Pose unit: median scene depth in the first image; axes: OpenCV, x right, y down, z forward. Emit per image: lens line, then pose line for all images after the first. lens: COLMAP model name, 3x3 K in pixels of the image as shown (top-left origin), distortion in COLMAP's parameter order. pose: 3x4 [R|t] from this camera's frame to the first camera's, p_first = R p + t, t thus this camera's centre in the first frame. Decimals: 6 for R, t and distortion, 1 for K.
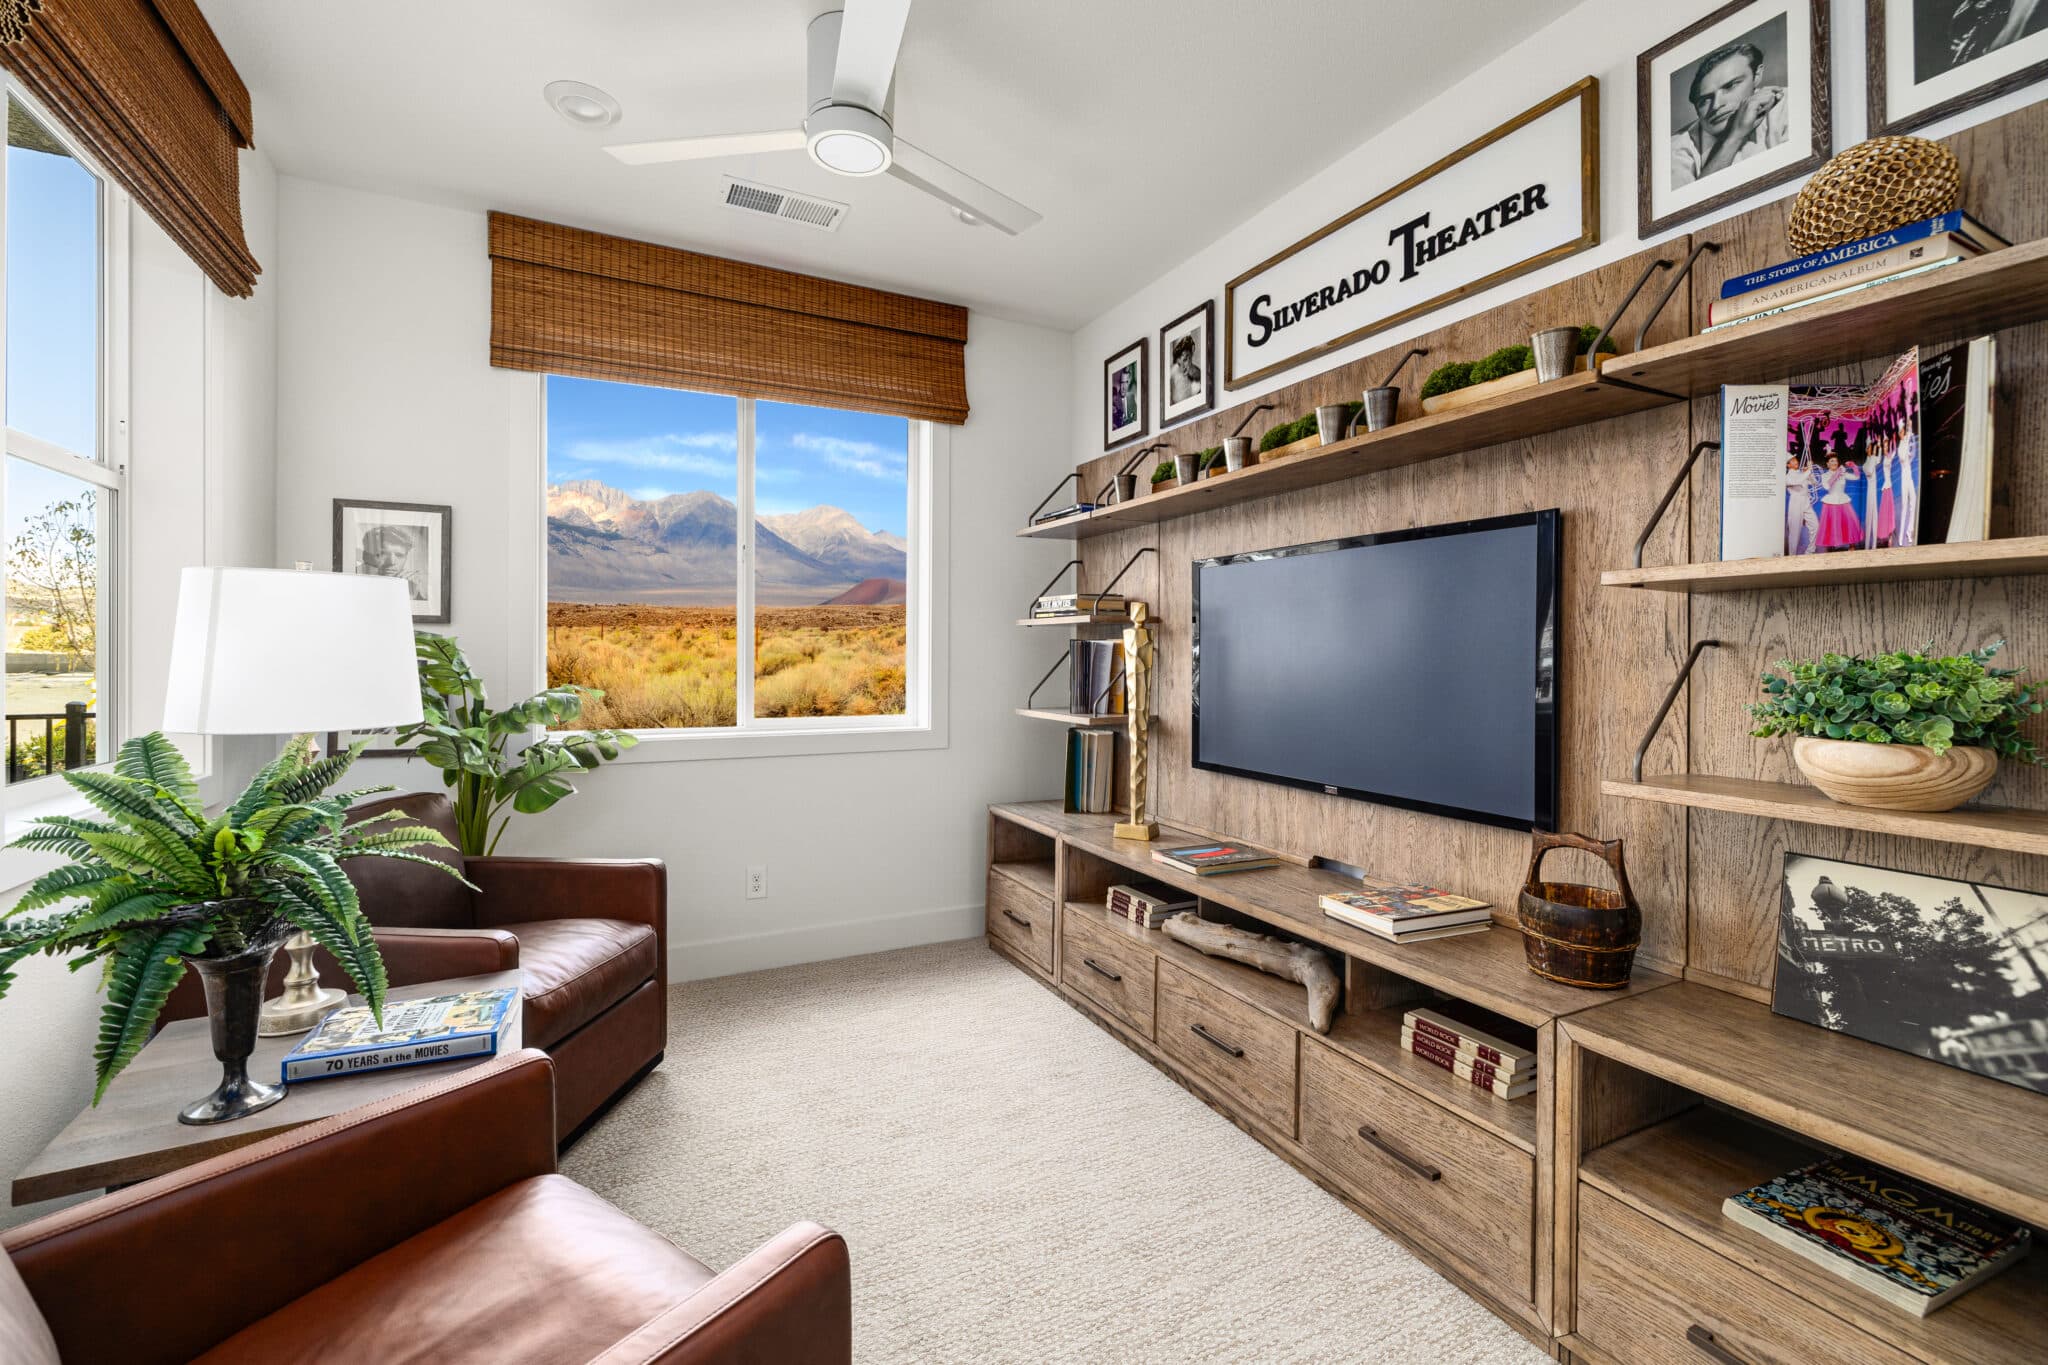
lens RADIAL K [[868.4, 0, 1025.4], [0, 868.4, 660.2], [0, 0, 1]] dist [0.000260, 0.000001]
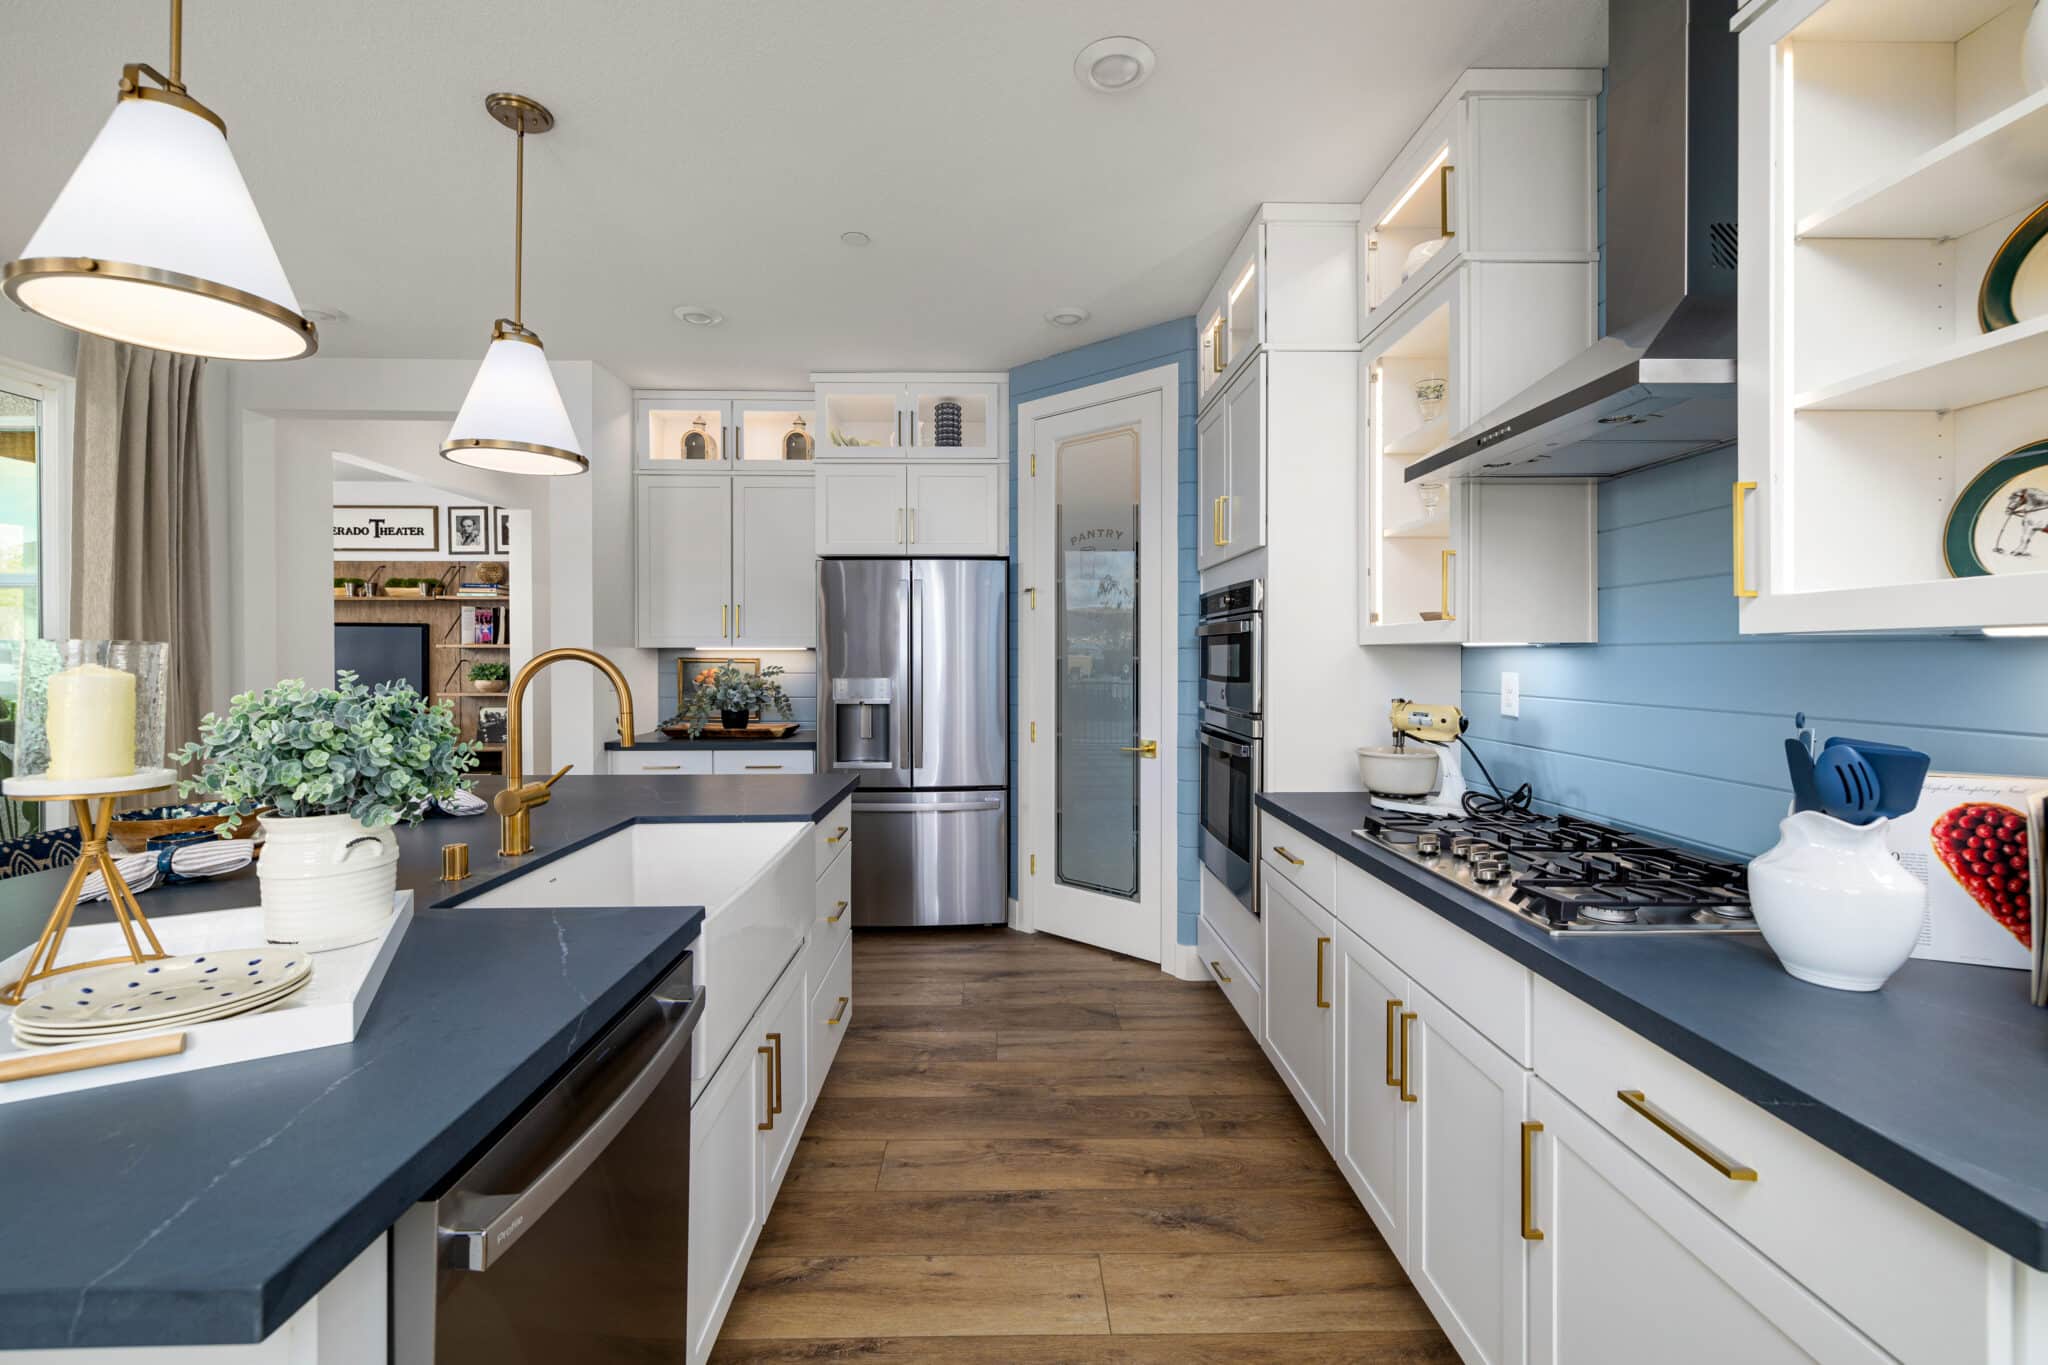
lens RADIAL K [[868.4, 0, 1025.4], [0, 868.4, 660.2], [0, 0, 1]] dist [0.000260, 0.000001]
pose [[0.435424, -0.008328, 0.900187, -1.661402], [-0.000322, 0.999956, 0.009407, -0.054595], [-0.900225, -0.004386, 0.435402, -3.001267]]
